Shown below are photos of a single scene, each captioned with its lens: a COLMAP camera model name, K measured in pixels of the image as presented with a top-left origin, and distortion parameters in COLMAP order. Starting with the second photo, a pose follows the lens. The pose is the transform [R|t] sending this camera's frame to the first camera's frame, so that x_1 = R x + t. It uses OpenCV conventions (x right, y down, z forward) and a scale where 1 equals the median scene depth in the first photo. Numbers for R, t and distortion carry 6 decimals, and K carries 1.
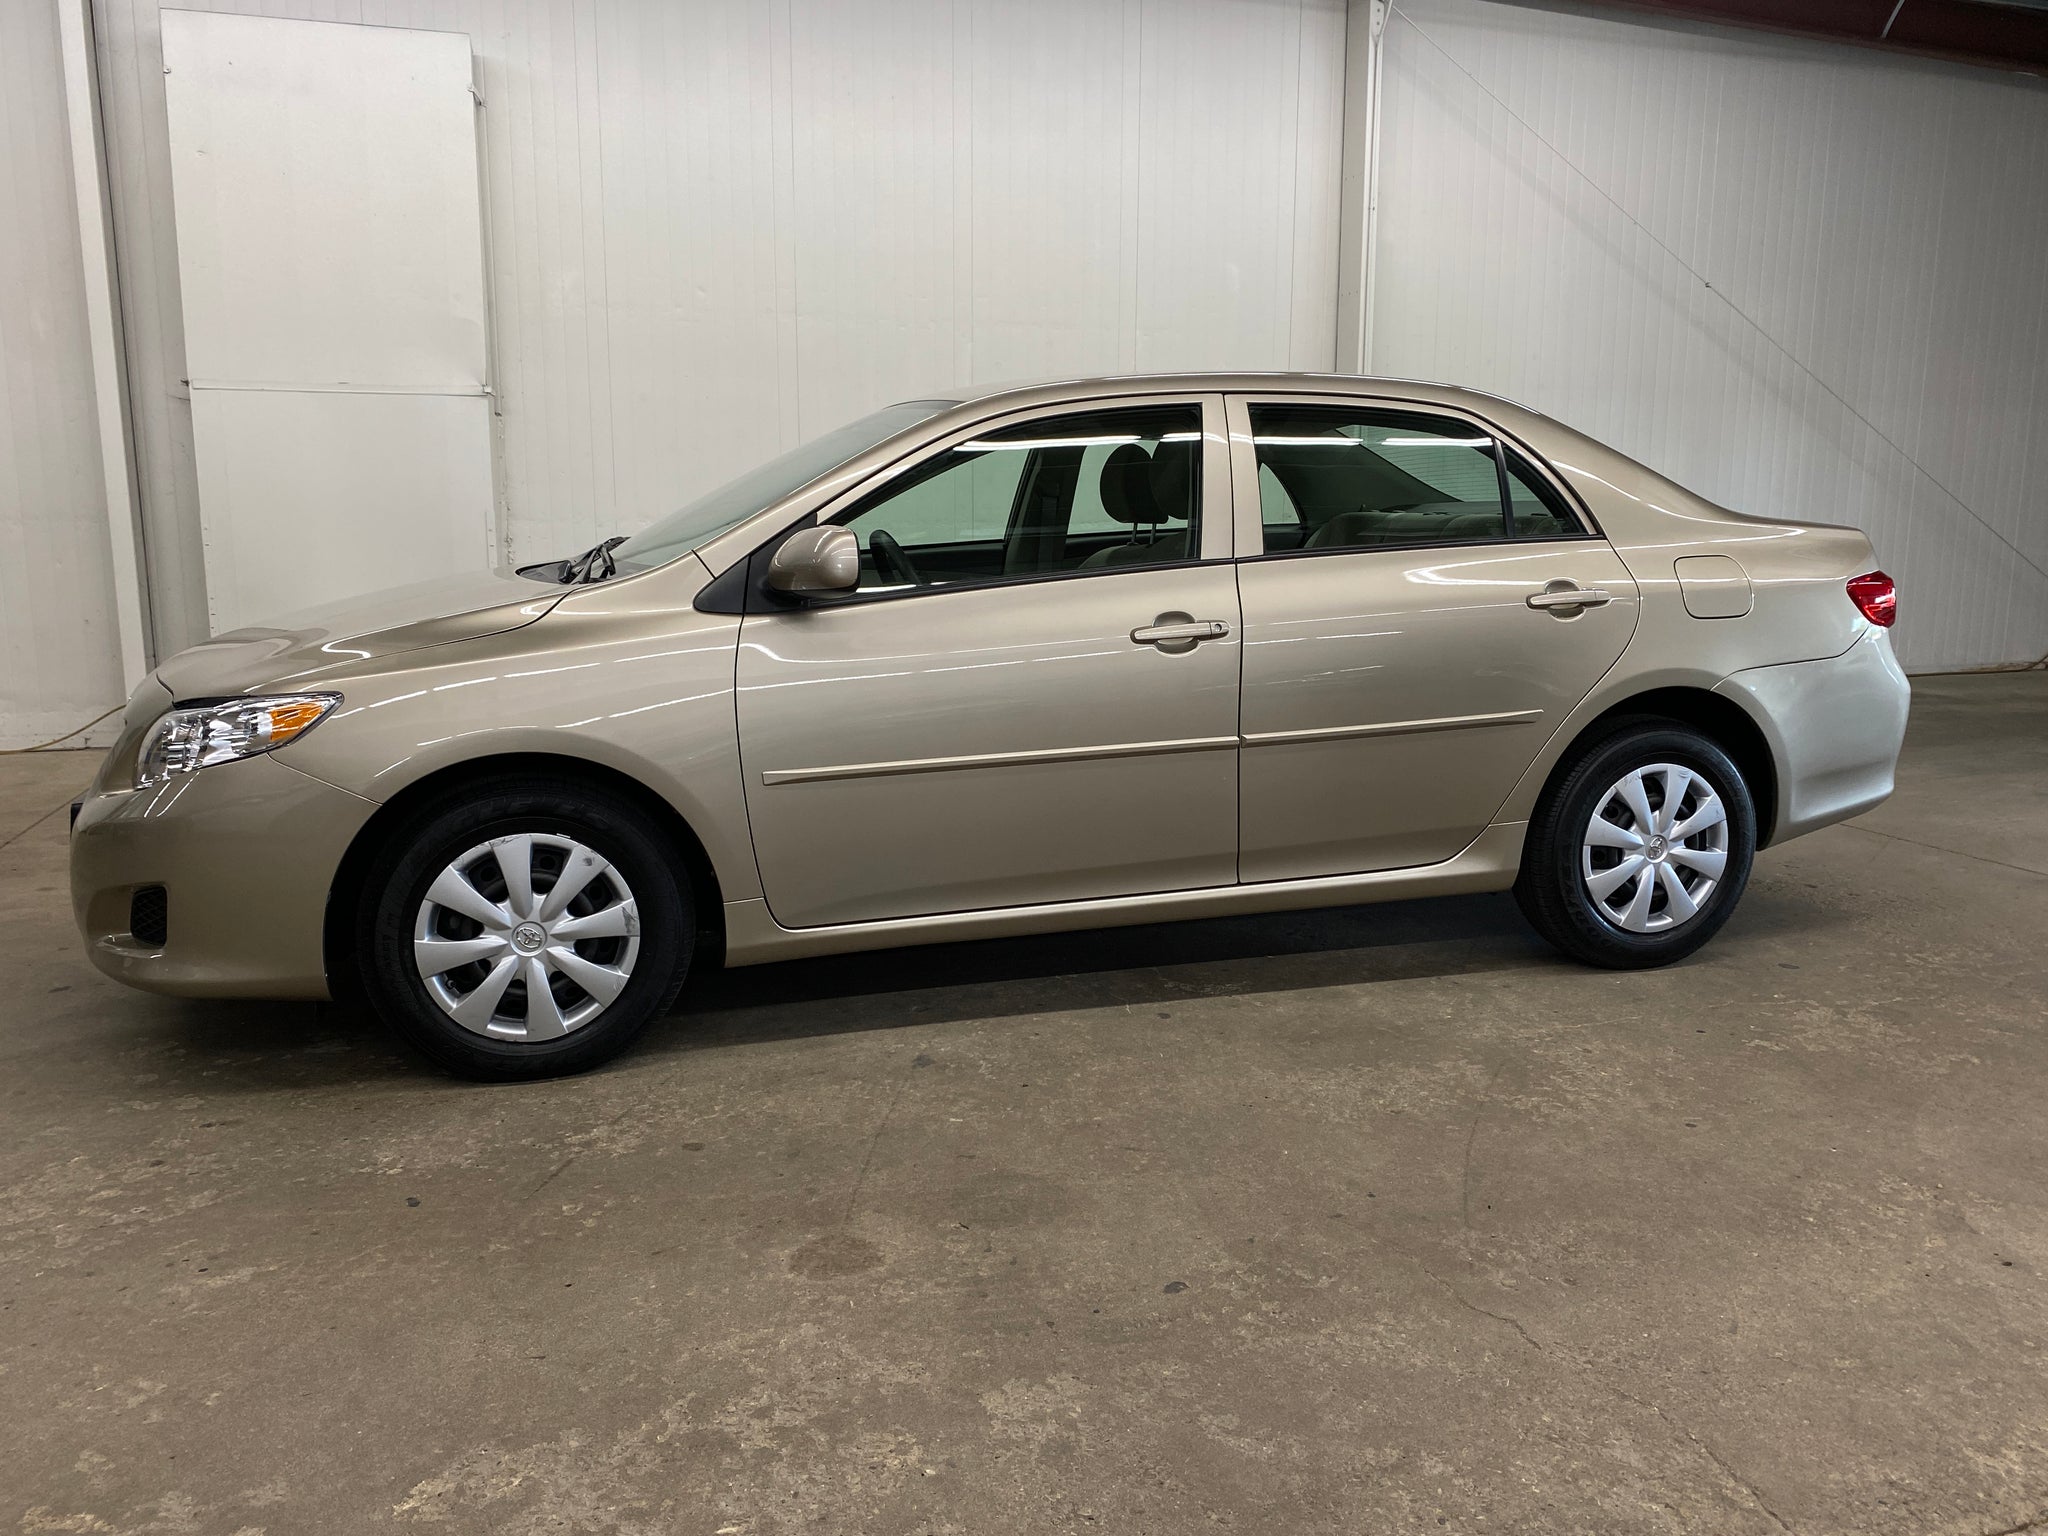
lens RADIAL K [[1584.3, 0, 1023.6], [0, 1584.3, 746.3], [0, 0, 1]] dist [0.021215, -0.018559]
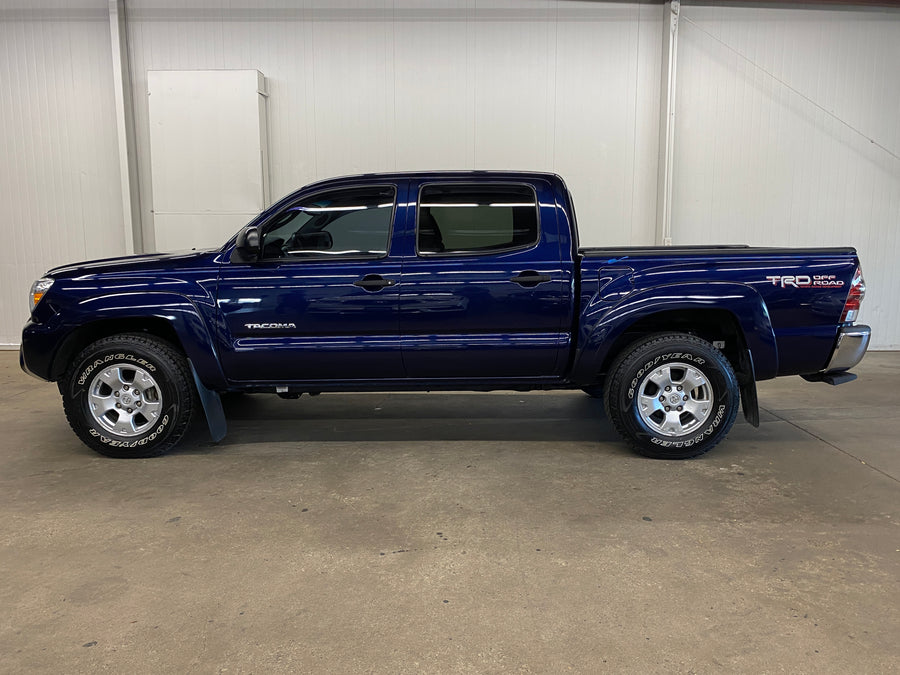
lens RADIAL K [[696.2, 0, 445.7], [0, 696.2, 330.7], [0, 0, 1]] dist [0.021215, -0.018559]
pose [[0.948511, 0.036663, -0.314615, 0.643189], [-0.045111, 0.998790, -0.019610, -0.074198], [0.313515, 0.032793, 0.949017, 0.162727]]
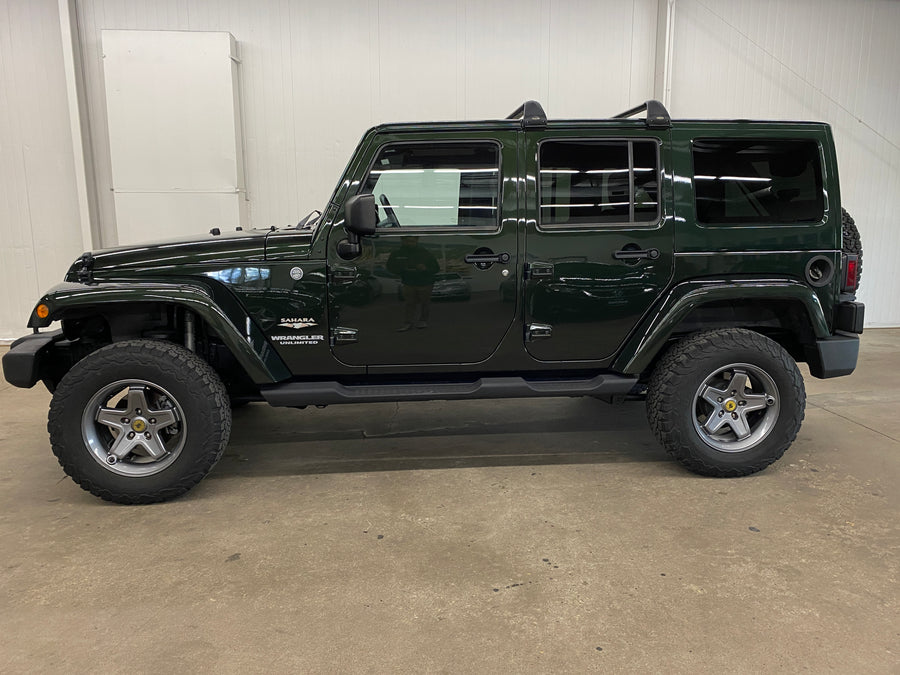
lens RADIAL K [[696.2, 0, 448.9], [0, 696.2, 333.0], [0, 0, 1]] dist [0.021215, -0.018559]
pose [[0.977428, 0.029677, -0.209173, 0.387591], [-0.027145, 0.999519, 0.014968, -0.104179], [0.209516, -0.008952, 0.977764, 0.218290]]
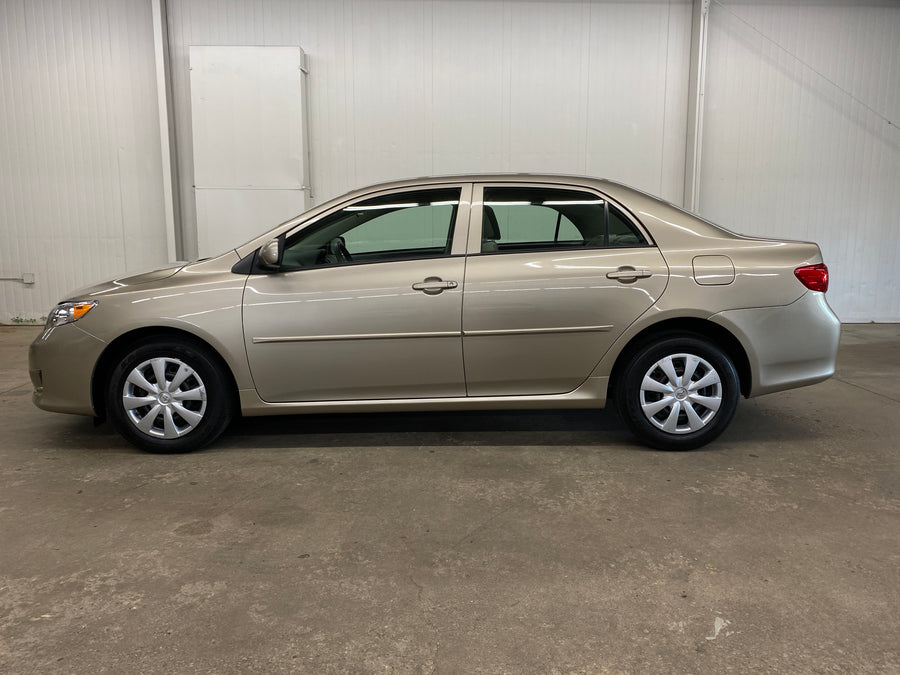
lens RADIAL K [[696.2, 0, 447.3], [0, 696.2, 326.7], [0, 0, 1]] dist [0.021215, -0.018559]
pose [[0.961039, 0.036242, -0.274028, 0.434693], [-0.041526, 0.999046, -0.013503, 0.000921], [0.273277, 0.024356, 0.961627, 0.030770]]
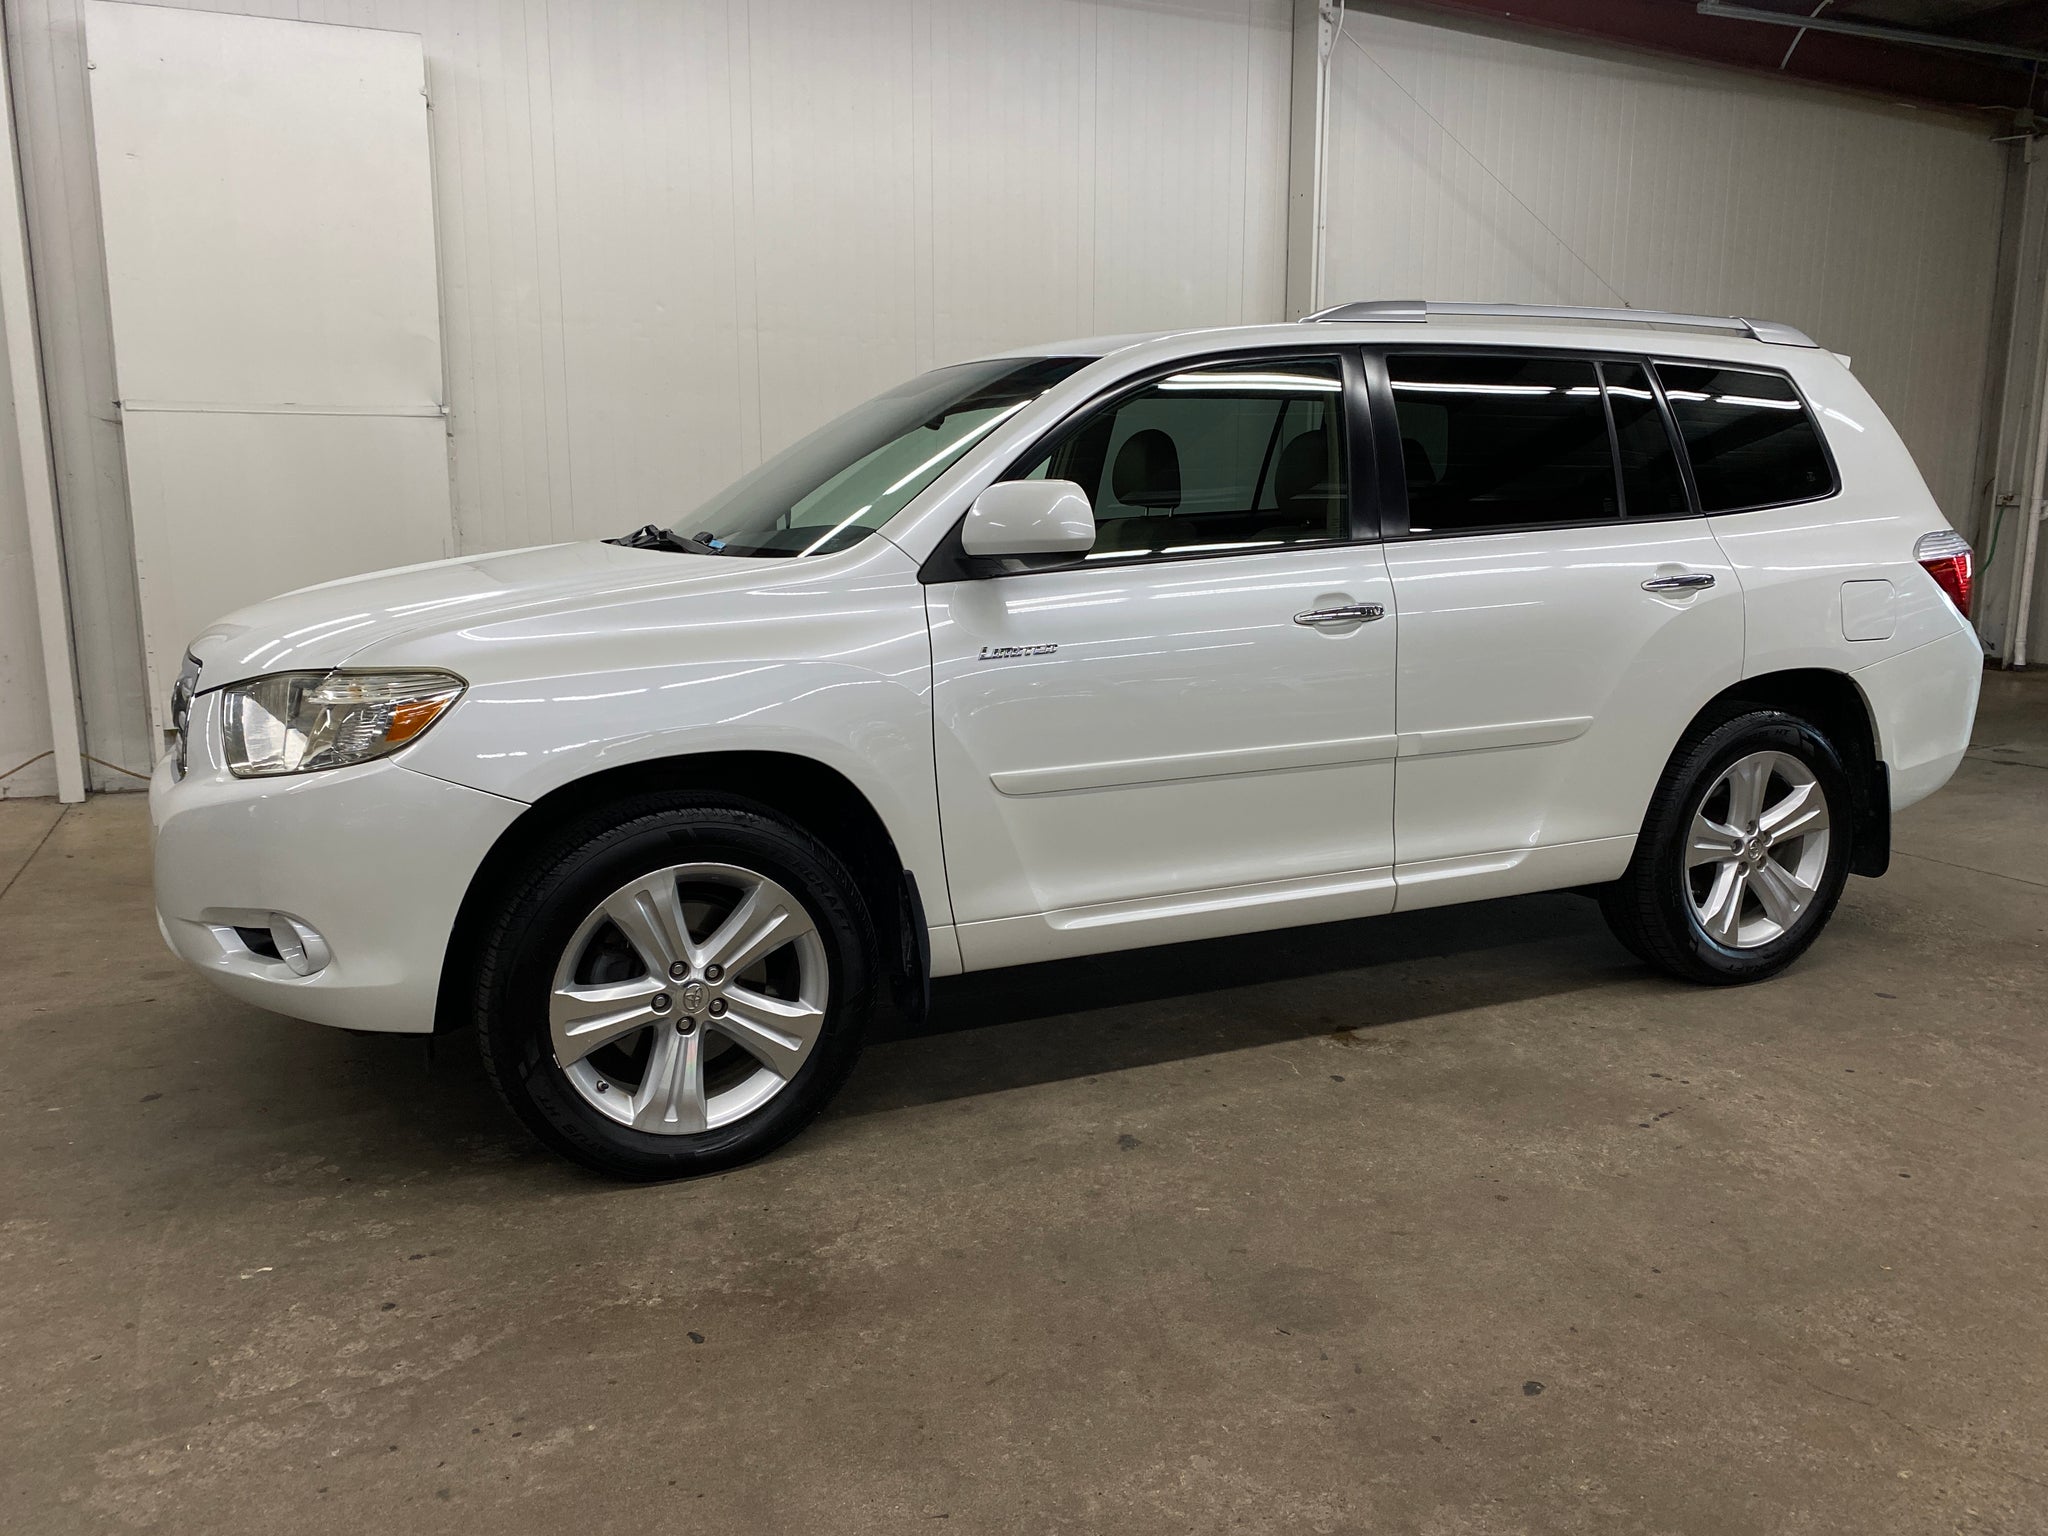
lens RADIAL K [[1584.3, 0, 1020.8], [0, 1584.3, 756.4], [0, 0, 1]] dist [0.021215, -0.018559]
pose [[0.993575, -0.021921, 0.111036, -0.244277], [0.020488, 0.999692, 0.014028, -0.056205], [-0.111309, -0.011663, 0.993717, 0.039467]]
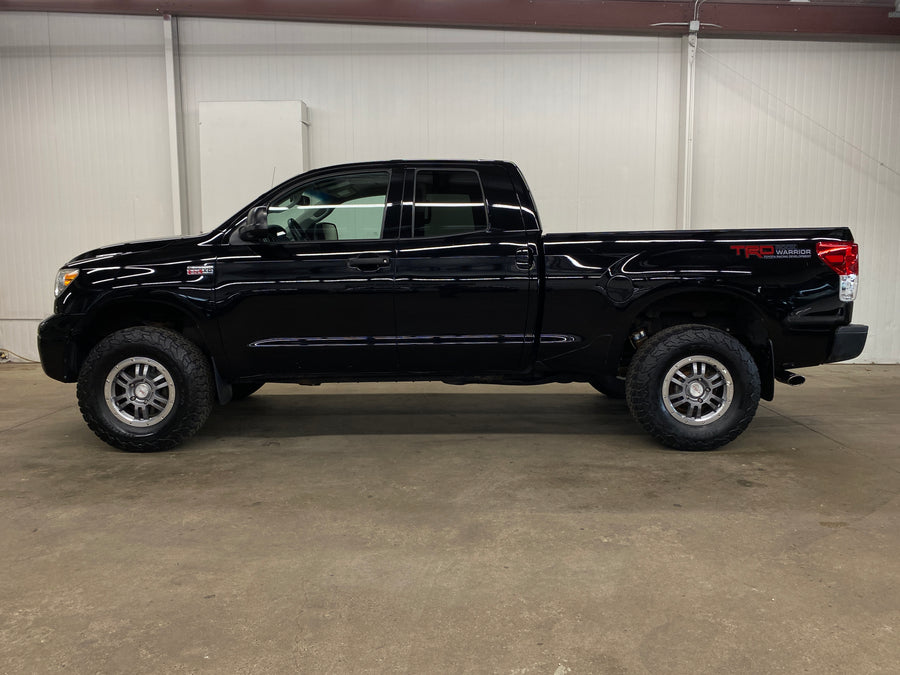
lens RADIAL K [[696.2, 0, 448.2], [0, 696.2, 328.9], [0, 0, 1]] dist [0.021215, -0.018559]
pose [[0.943119, 0.027326, -0.331331, 0.628036], [-0.046191, 0.997721, -0.049194, -0.045677], [0.329231, 0.061700, 0.942231, 0.013464]]
